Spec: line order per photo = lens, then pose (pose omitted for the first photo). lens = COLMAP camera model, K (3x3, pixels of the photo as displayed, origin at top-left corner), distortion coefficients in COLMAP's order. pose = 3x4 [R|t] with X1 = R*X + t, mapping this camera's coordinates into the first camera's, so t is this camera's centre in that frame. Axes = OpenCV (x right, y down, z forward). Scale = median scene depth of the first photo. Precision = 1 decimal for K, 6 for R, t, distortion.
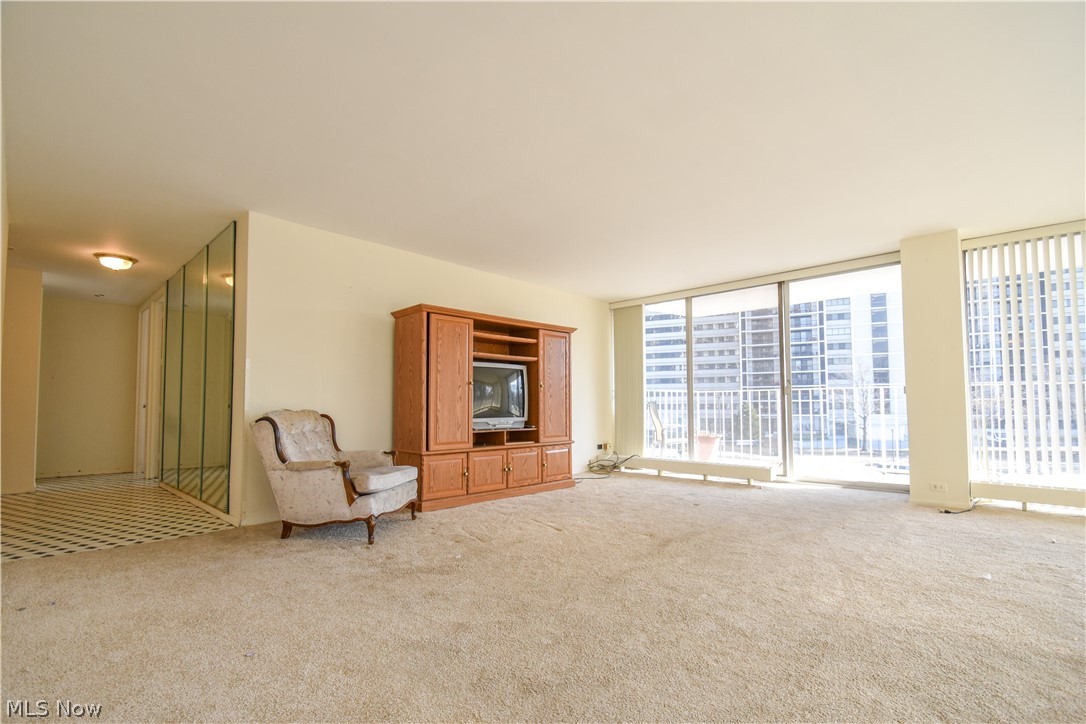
lens RADIAL K [[474.9, 0, 530.5], [0, 474.9, 383.2], [0, 0, 1]] dist [0.001127, -0.013947]
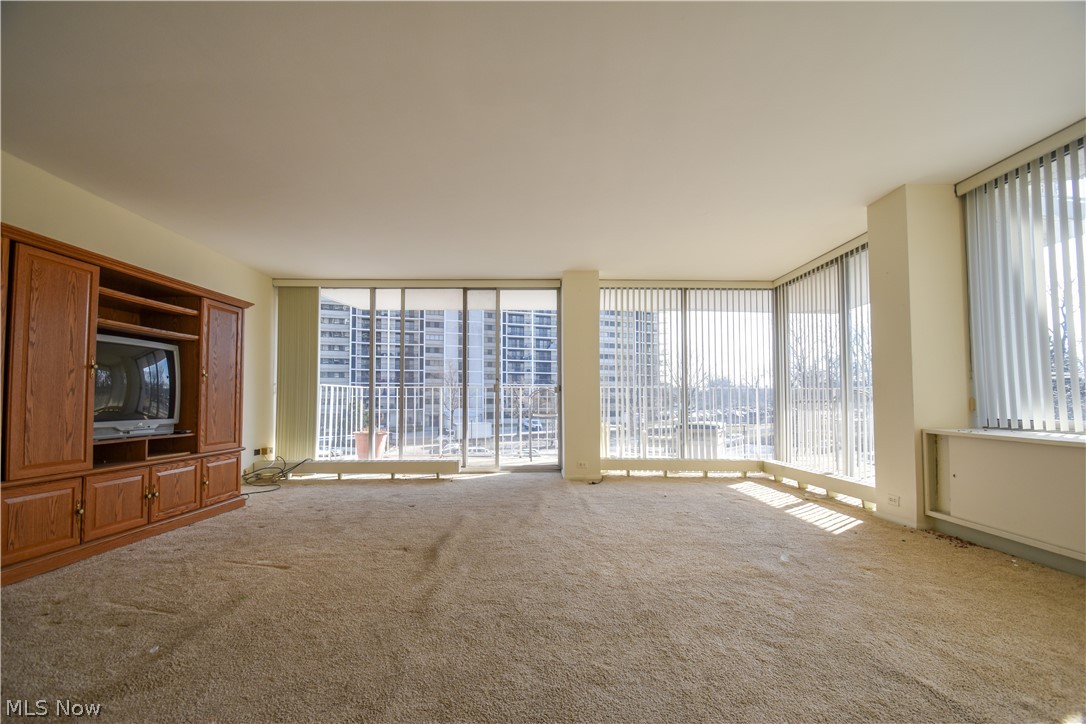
lens RADIAL K [[474.9, 0, 530.5], [0, 474.9, 383.2], [0, 0, 1]] dist [0.001127, -0.013947]
pose [[0.711473, 0.028151, 0.702150, -0.148108], [-0.035103, 0.999374, -0.004498, 0.004090], [-0.701836, -0.021448, 0.712015, 0.143815]]
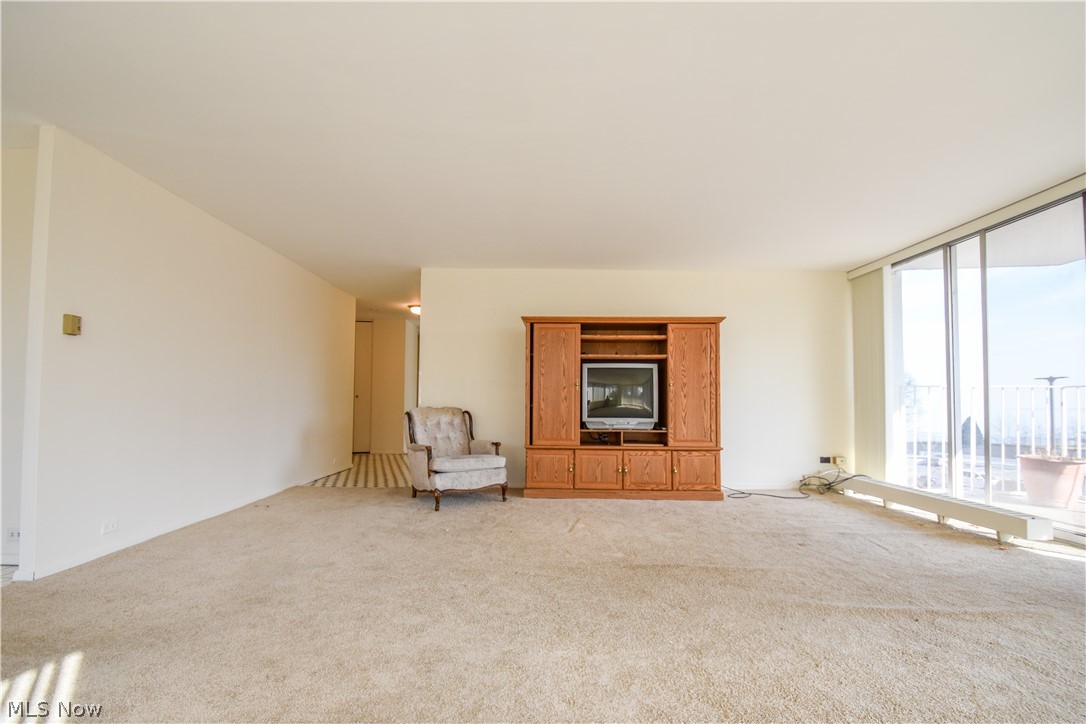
lens RADIAL K [[465.1, 0, 525.4], [0, 465.1, 385.6], [0, 0, 1]] dist [-0.000174, -0.000218]
pose [[0.718912, -0.016609, -0.694903, 0.505843], [0.024185, 0.999707, 0.001127, -0.000985], [0.694680, -0.017616, 0.719103, 0.174995]]
